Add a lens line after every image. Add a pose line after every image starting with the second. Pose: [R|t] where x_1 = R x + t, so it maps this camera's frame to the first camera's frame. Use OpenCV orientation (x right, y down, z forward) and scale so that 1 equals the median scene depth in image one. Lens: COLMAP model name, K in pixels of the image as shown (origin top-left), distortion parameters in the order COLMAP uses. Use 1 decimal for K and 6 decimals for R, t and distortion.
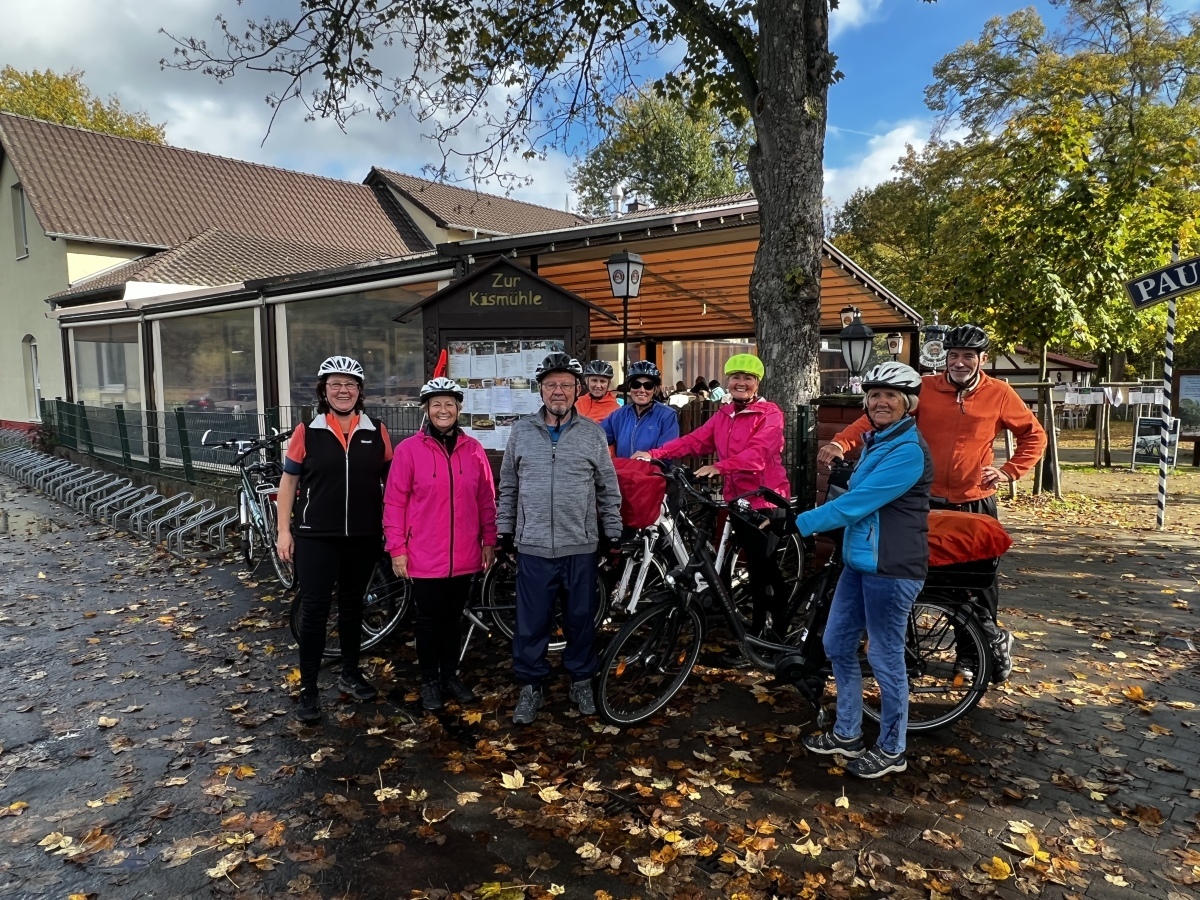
lens RADIAL K [[792.2, 0, 593.3], [0, 792.2, 451.0], [0, 0, 1]] dist [-0.001324, -0.000110]
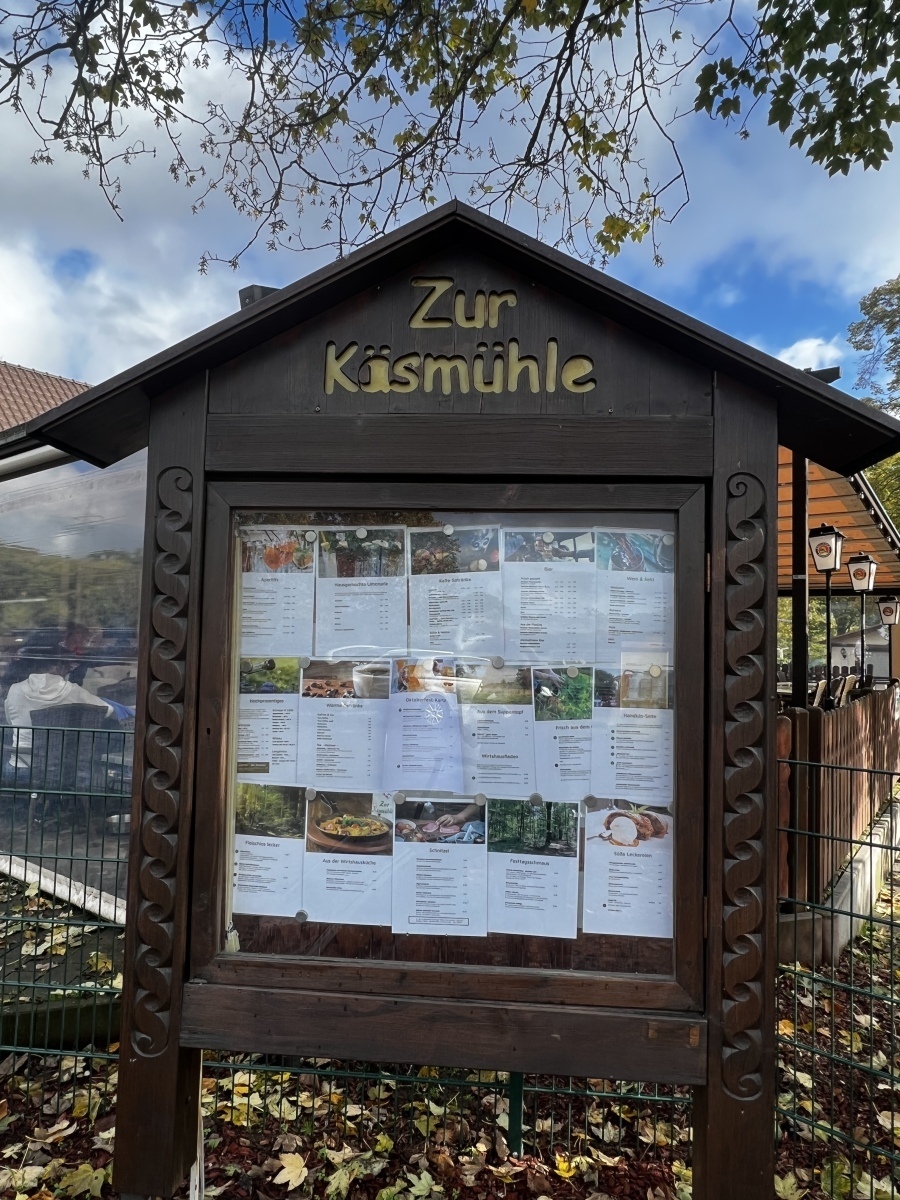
lens RADIAL K [[792.2, 0, 450.0], [0, 792.2, 600.0], [0, 0, 1]] dist [-0.001324, -0.000110]
pose [[0.999373, 0.031726, 0.015741, -0.150753], [-0.029174, 0.989436, -0.142005, -0.100524], [-0.020080, 0.141457, 0.989741, 0.974230]]
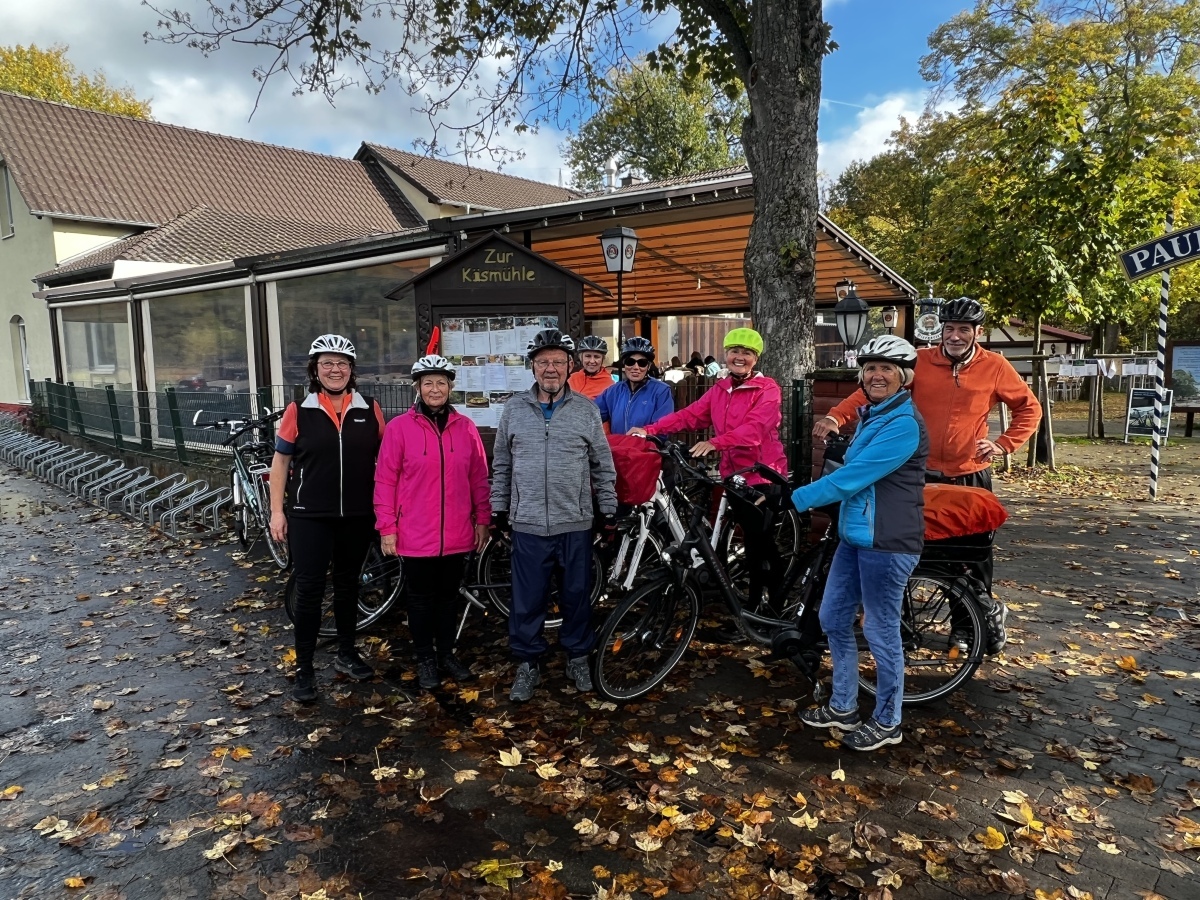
lens RADIAL K [[792.2, 0, 597.4], [0, 792.2, 445.1], [0, 0, 1]] dist [-0.000717, -0.001461]
pose [[0.999903, -0.009785, 0.009920, 0.001543], [0.009560, 0.999702, 0.022483, -0.000375], [-0.010137, -0.022386, 0.999698, 0.004470]]
